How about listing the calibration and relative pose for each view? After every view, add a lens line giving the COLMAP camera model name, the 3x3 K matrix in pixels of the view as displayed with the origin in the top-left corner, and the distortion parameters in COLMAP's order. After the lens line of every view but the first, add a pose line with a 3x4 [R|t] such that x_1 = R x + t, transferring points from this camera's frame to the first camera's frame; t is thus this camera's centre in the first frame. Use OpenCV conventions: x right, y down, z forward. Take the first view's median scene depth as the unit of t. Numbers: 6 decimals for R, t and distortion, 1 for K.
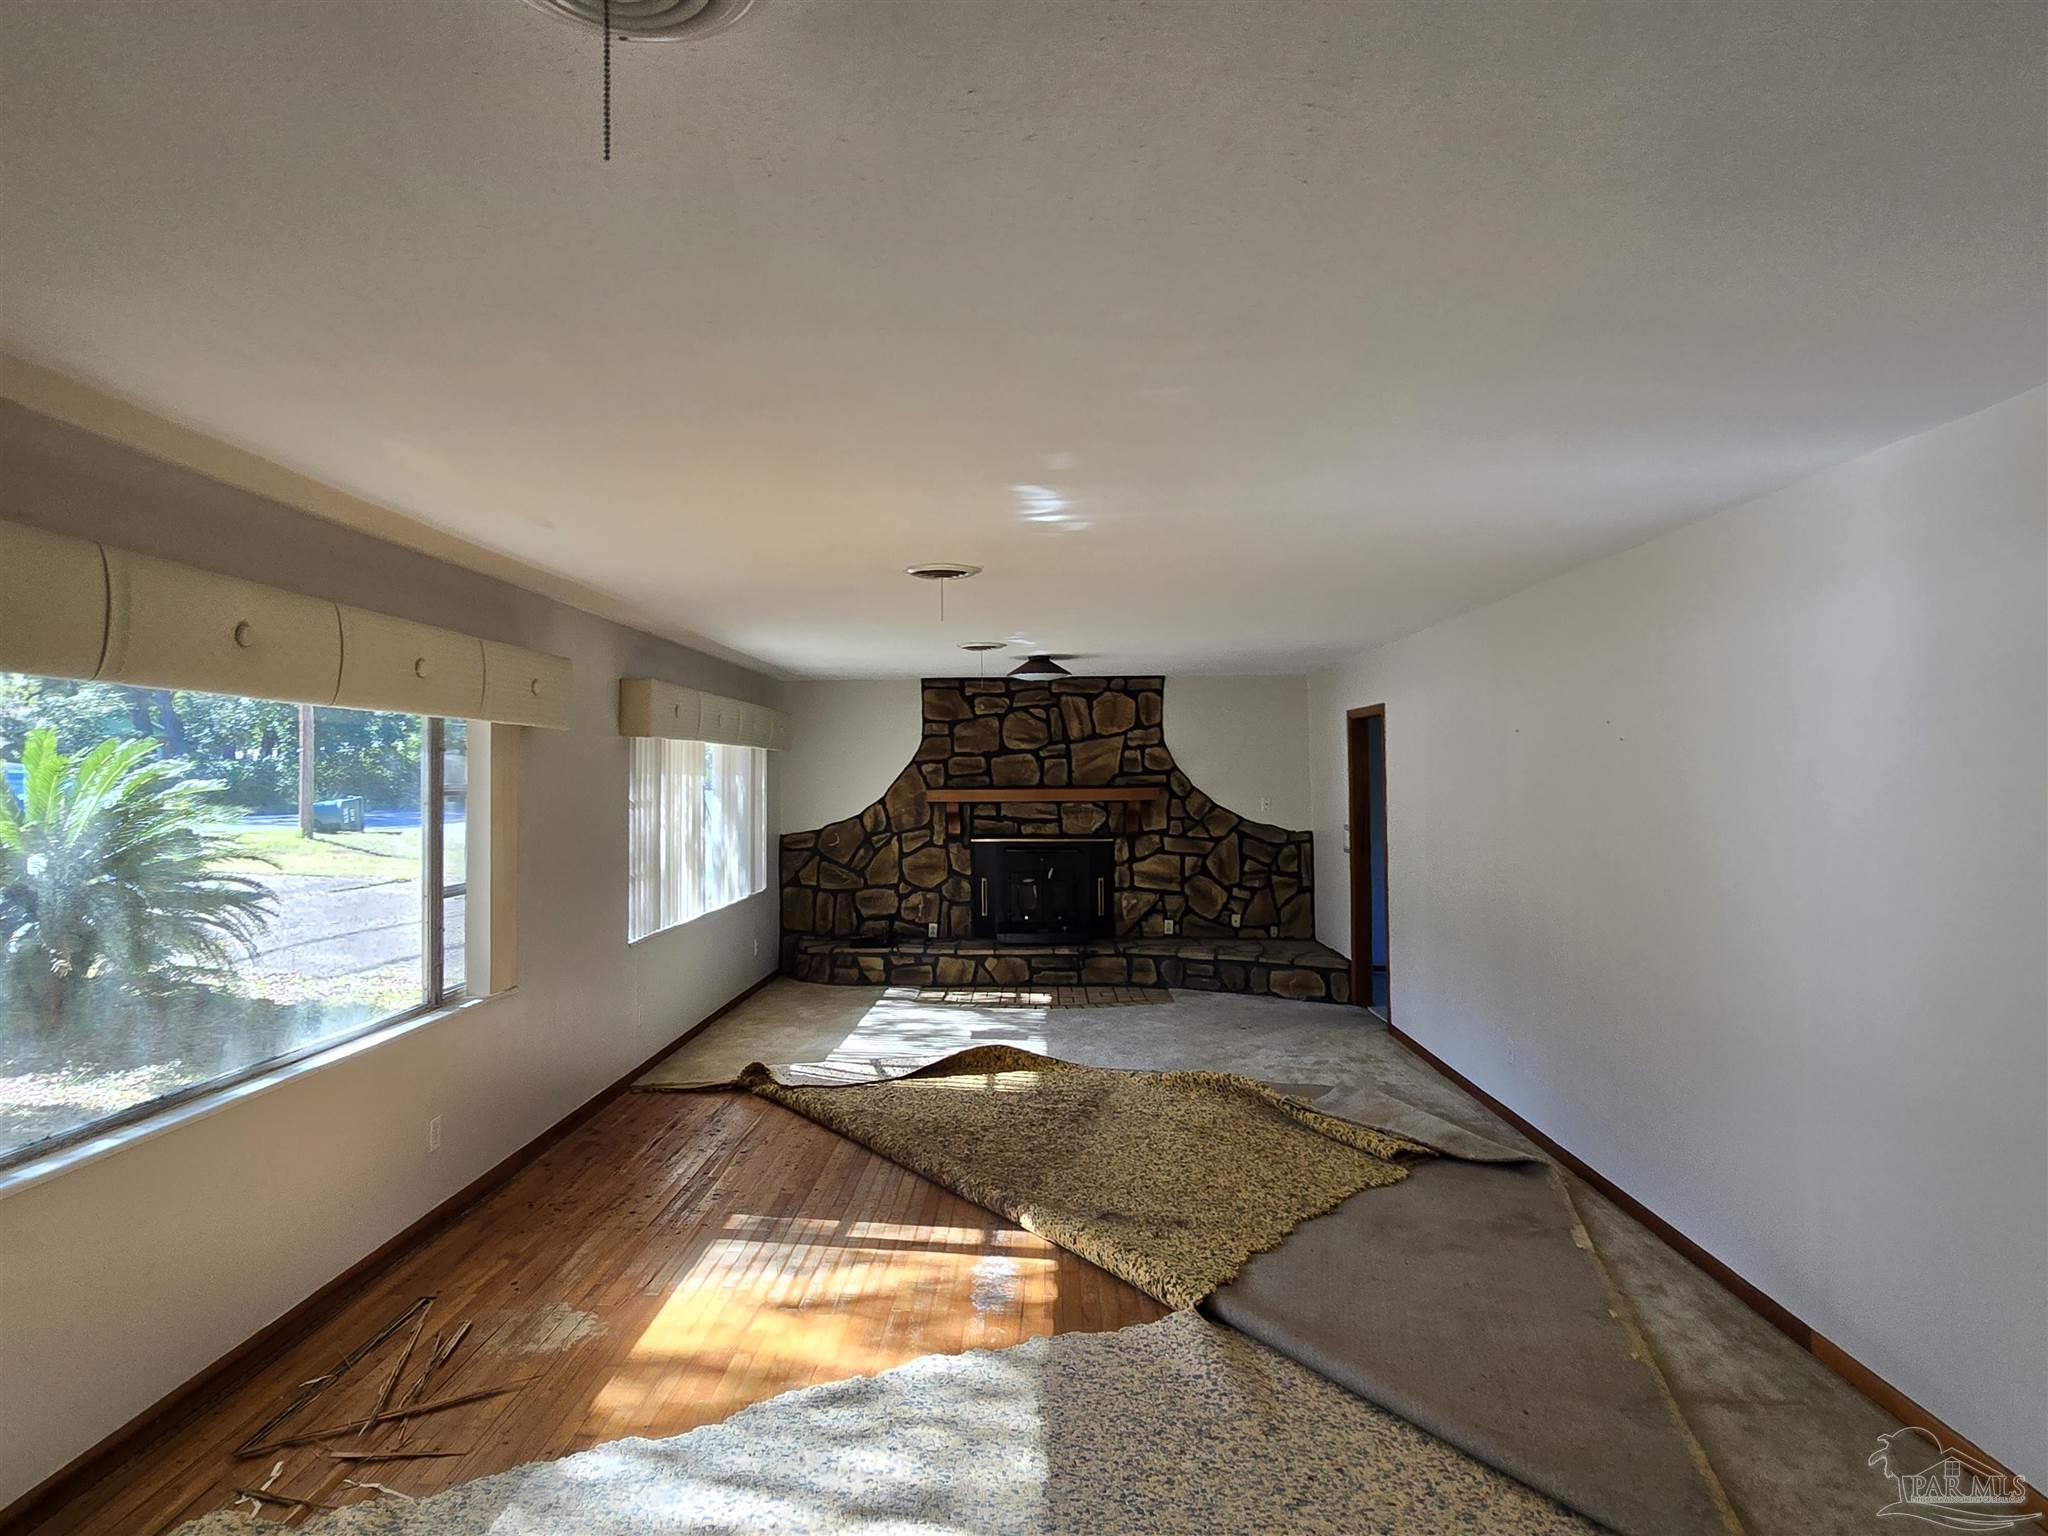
lens RADIAL K [[823.5, 0, 1024.0], [0, 823.5, 768.0], [0, 0, 1]] dist [0.000282, 0.000011]
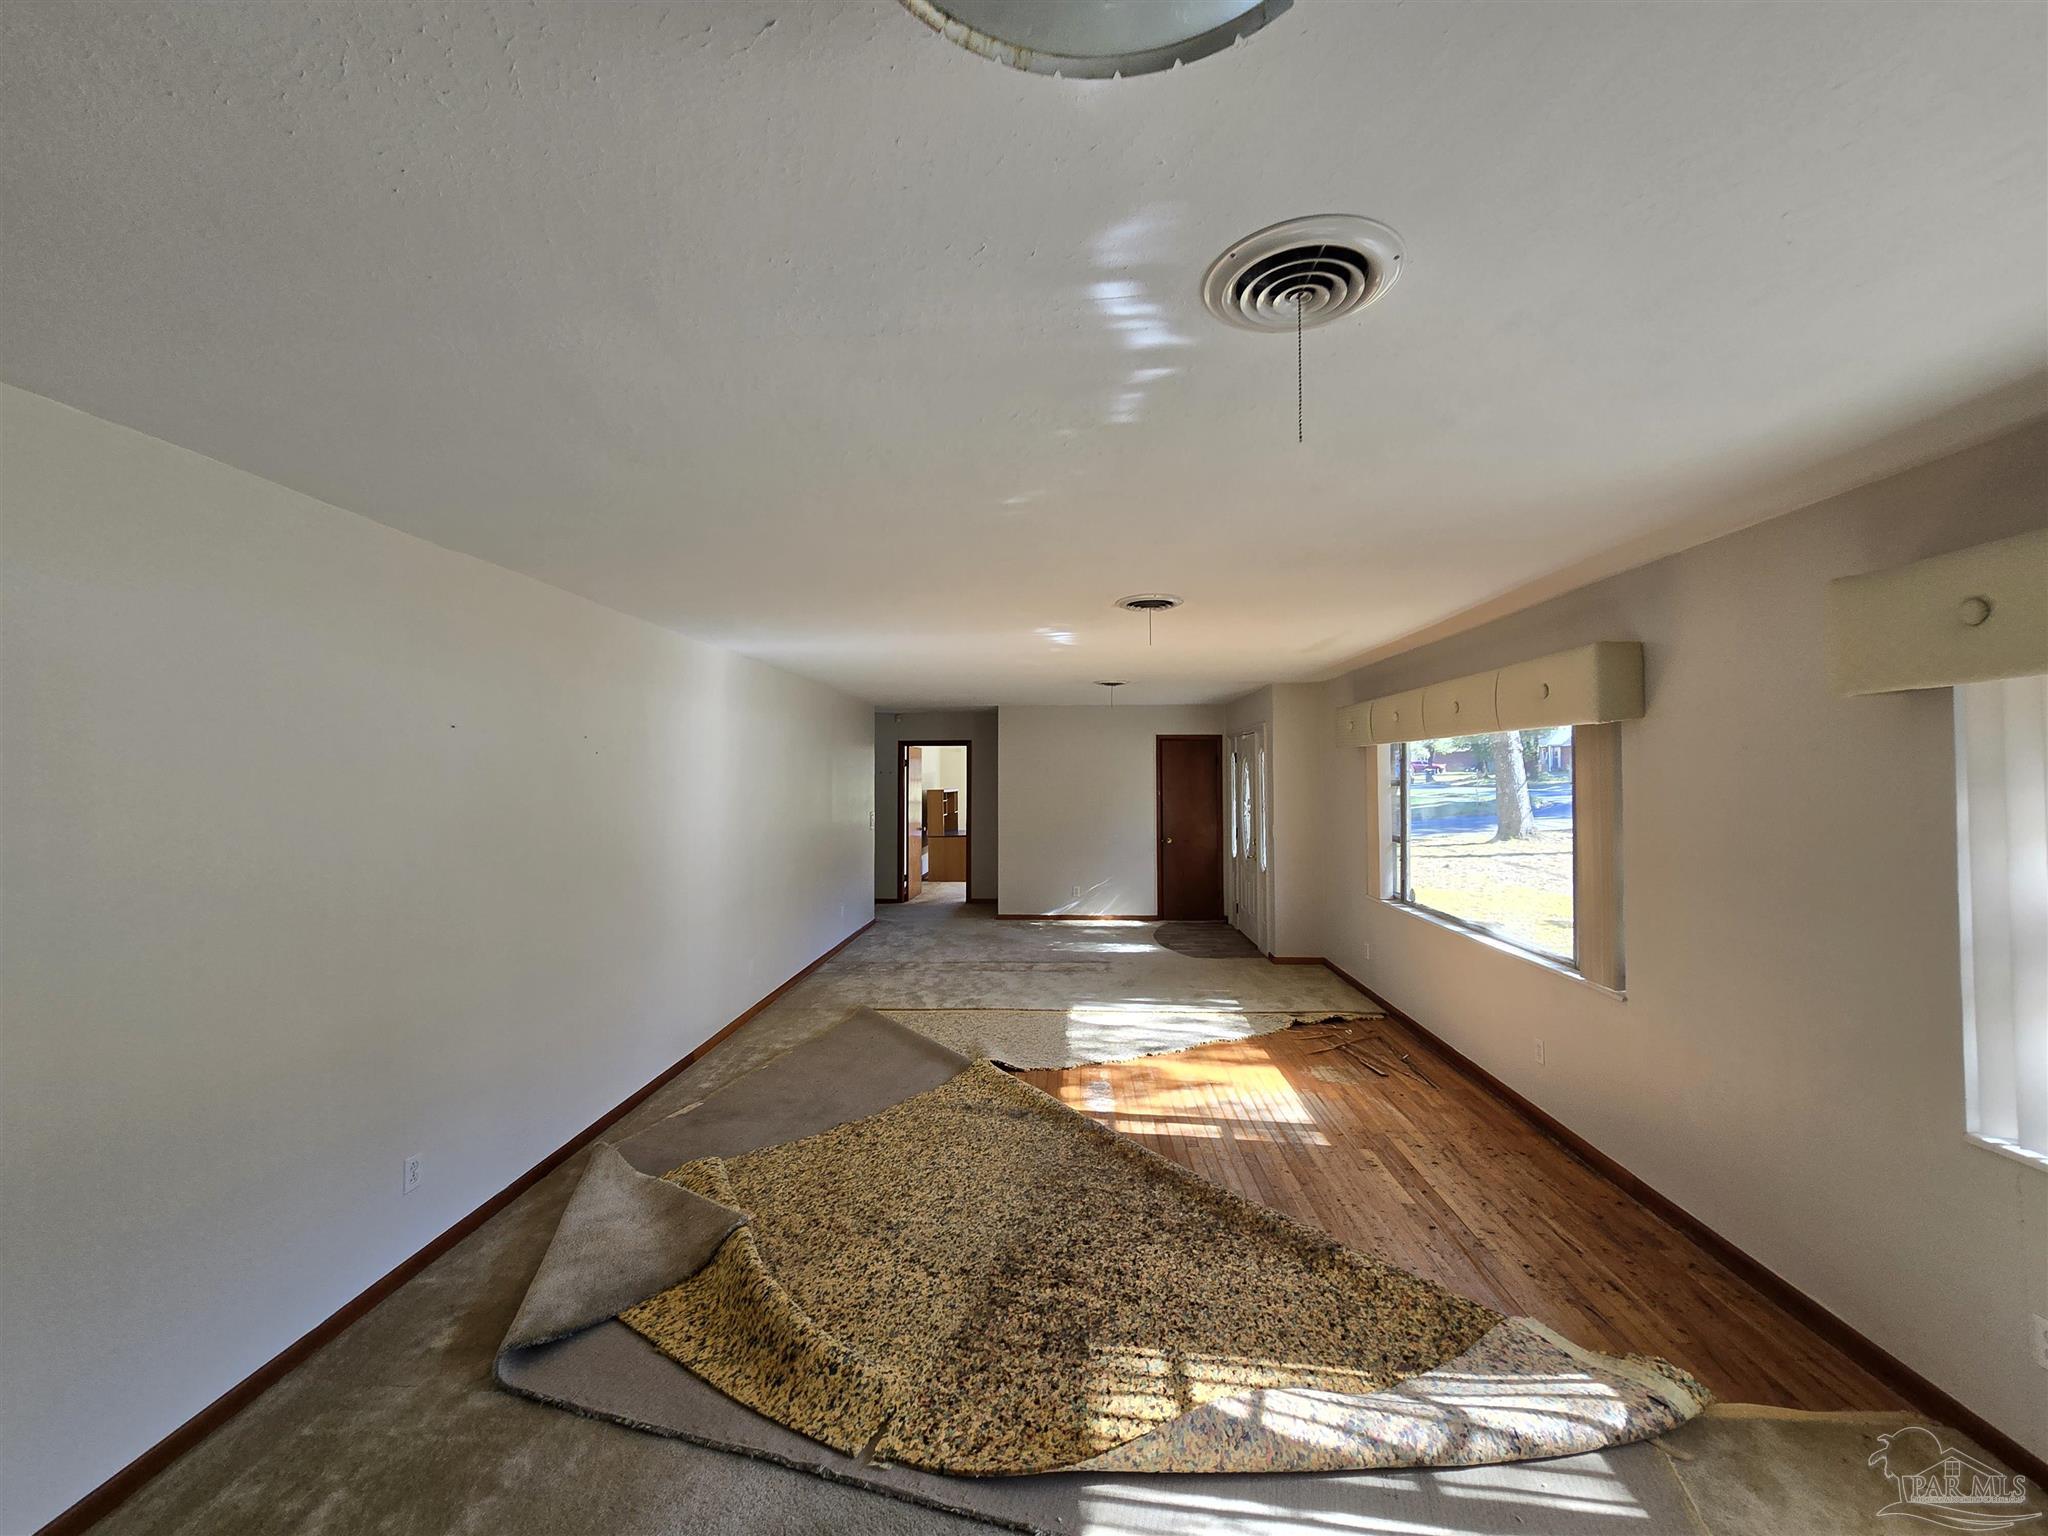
lens RADIAL K [[823.5, 0, 1024.0], [0, 823.5, 768.0], [0, 0, 1]] dist [0.000282, 0.000011]
pose [[-0.999731, 0.008177, 0.021682, 0.065316], [0.007671, 0.999699, -0.023316, 0.023495], [-0.021866, -0.023144, -0.999493, 2.411714]]
